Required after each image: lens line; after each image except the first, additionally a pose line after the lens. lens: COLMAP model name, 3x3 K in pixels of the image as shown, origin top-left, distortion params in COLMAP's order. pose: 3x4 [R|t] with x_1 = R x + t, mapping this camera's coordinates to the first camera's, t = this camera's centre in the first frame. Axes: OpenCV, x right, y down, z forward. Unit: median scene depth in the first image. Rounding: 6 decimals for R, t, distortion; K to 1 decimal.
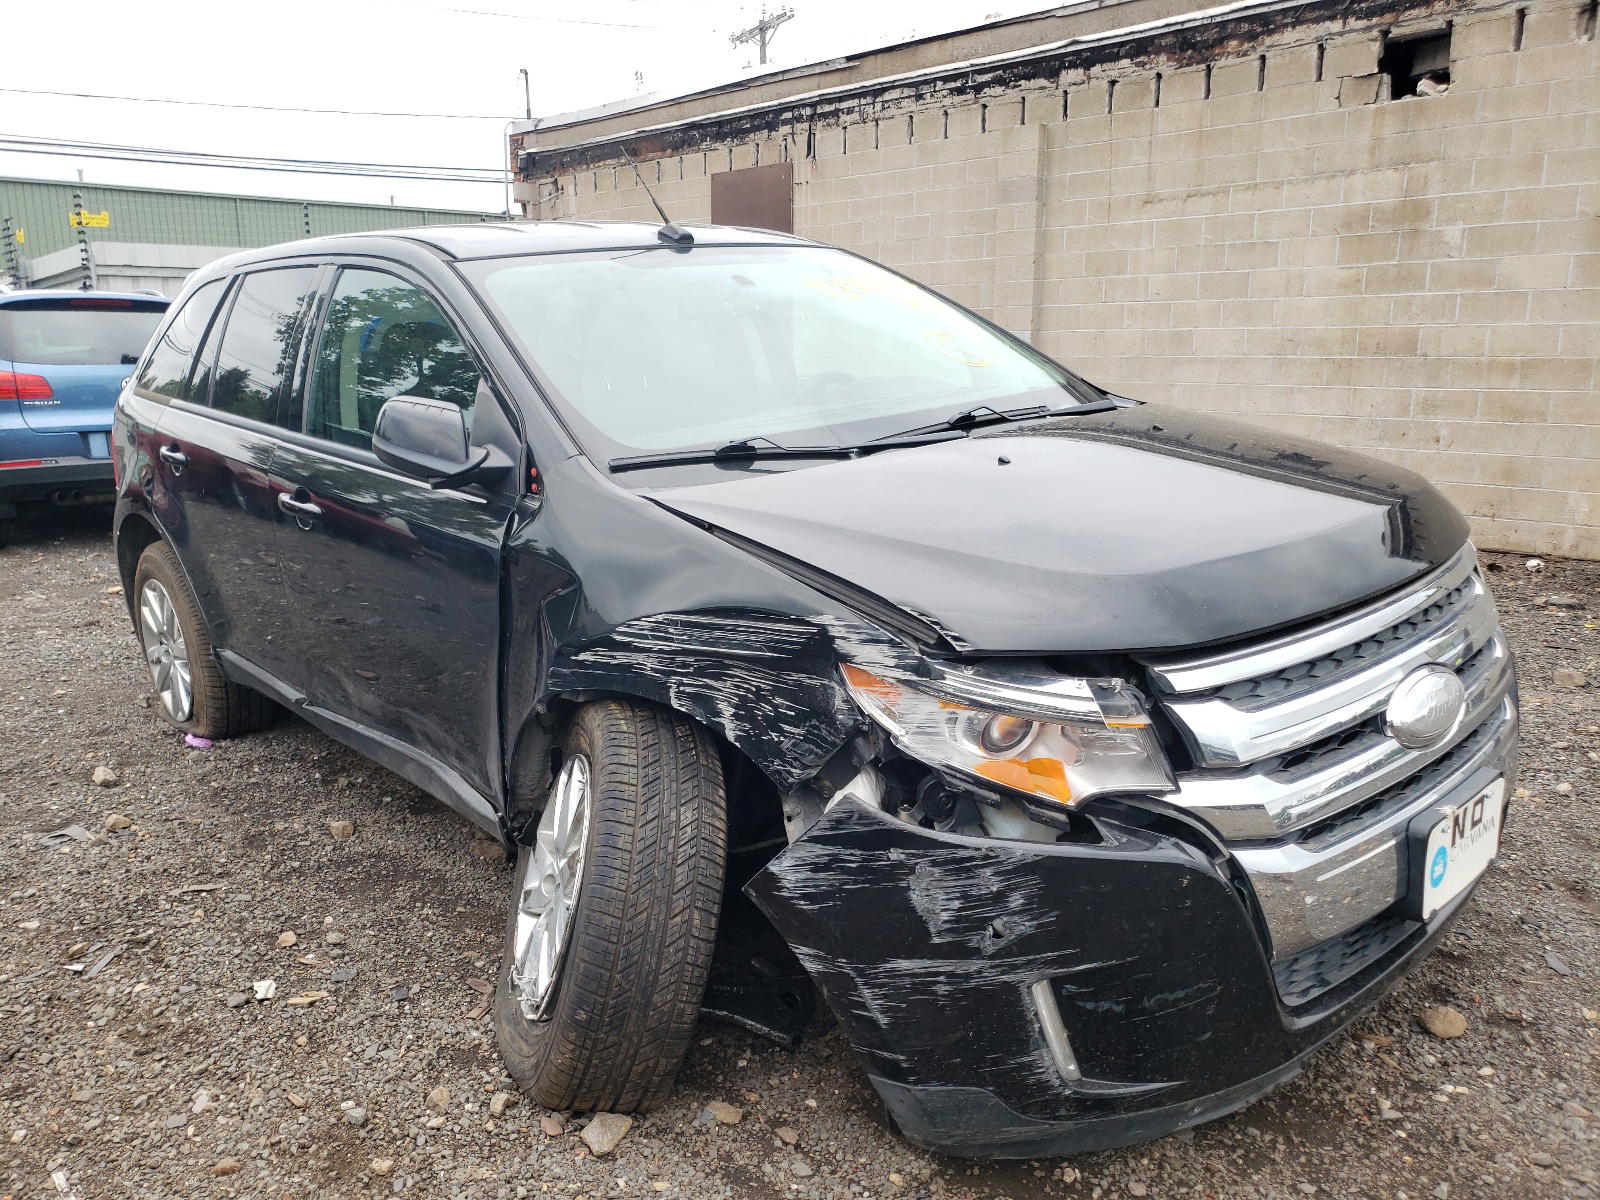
lens RADIAL K [[1112.4, 0, 794.1], [0, 1112.4, 510.6], [0, 0, 1]] dist [0.017506, -0.005995]
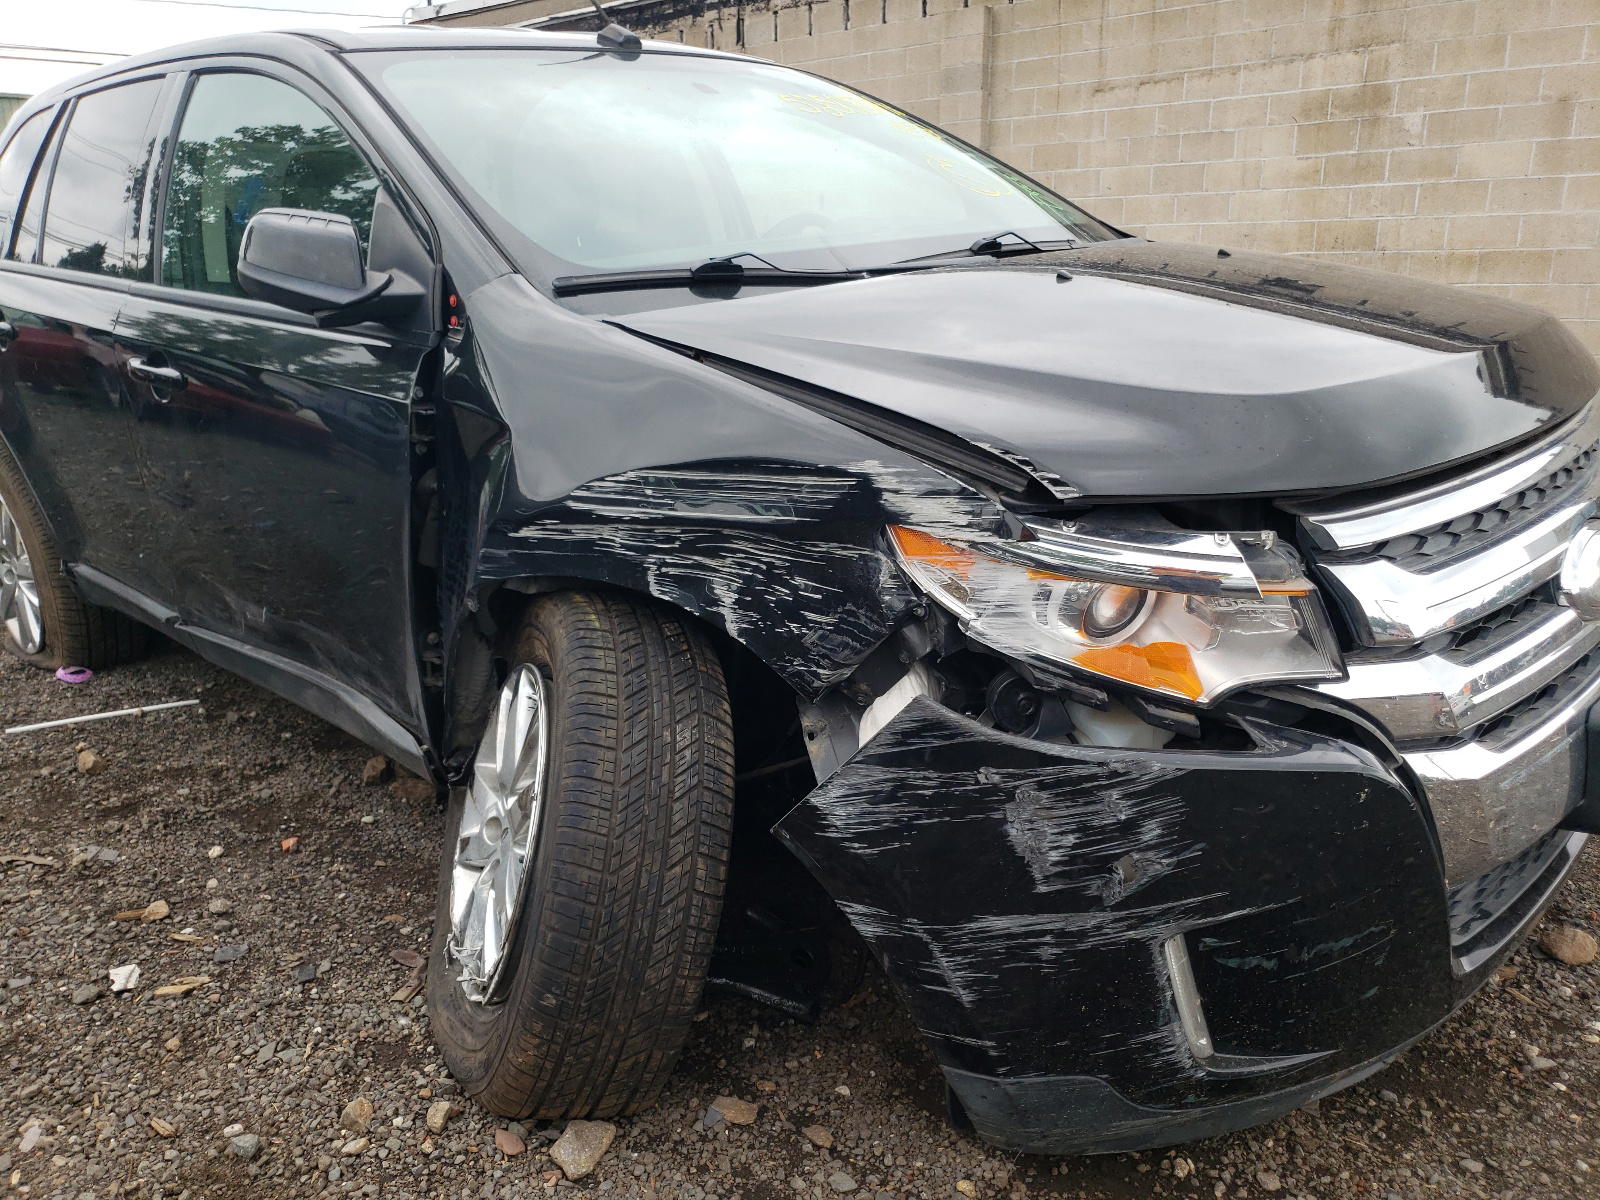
lens RADIAL K [[1112.4, 0, 794.1], [0, 1112.4, 510.6], [0, 0, 1]] dist [0.017506, -0.005995]
pose [[0.997364, -0.021333, 0.069353, -0.065389], [0.017011, 0.997911, 0.062322, 0.073805], [-0.070538, -0.060978, 0.995644, 0.245870]]
